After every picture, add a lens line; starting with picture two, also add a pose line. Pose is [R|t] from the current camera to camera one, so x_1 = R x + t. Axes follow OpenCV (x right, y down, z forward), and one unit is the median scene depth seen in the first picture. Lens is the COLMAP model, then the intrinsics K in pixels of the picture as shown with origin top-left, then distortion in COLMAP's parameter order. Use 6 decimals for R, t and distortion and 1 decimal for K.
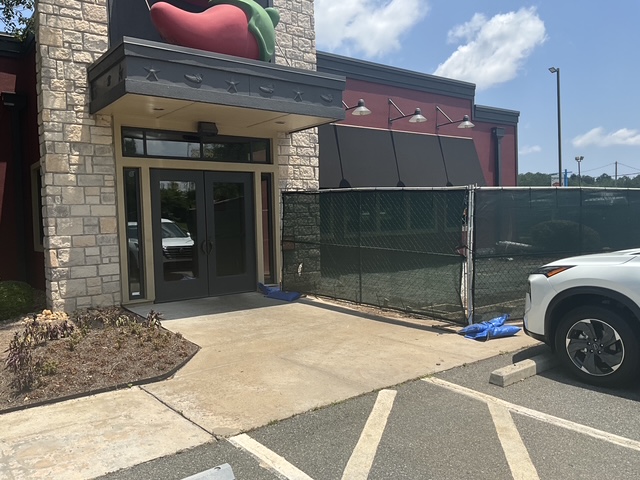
lens RADIAL K [[530.7, 0, 320.0], [0, 530.7, 240.0], [0, 0, 1]] dist [0.106668, -0.214586]
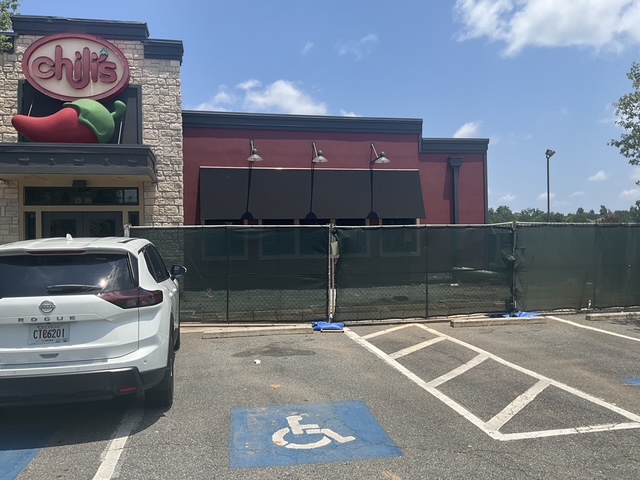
lens RADIAL K [[544.0, 0, 320.0], [0, 544.0, 240.0], [0, 0, 1]] dist [0.004586, -0.001833]
pose [[0.897927, 0.011888, -0.439984, 0.939940], [-0.028066, 0.999147, -0.030281, -0.021090], [0.439249, 0.039538, 0.897495, -0.067181]]
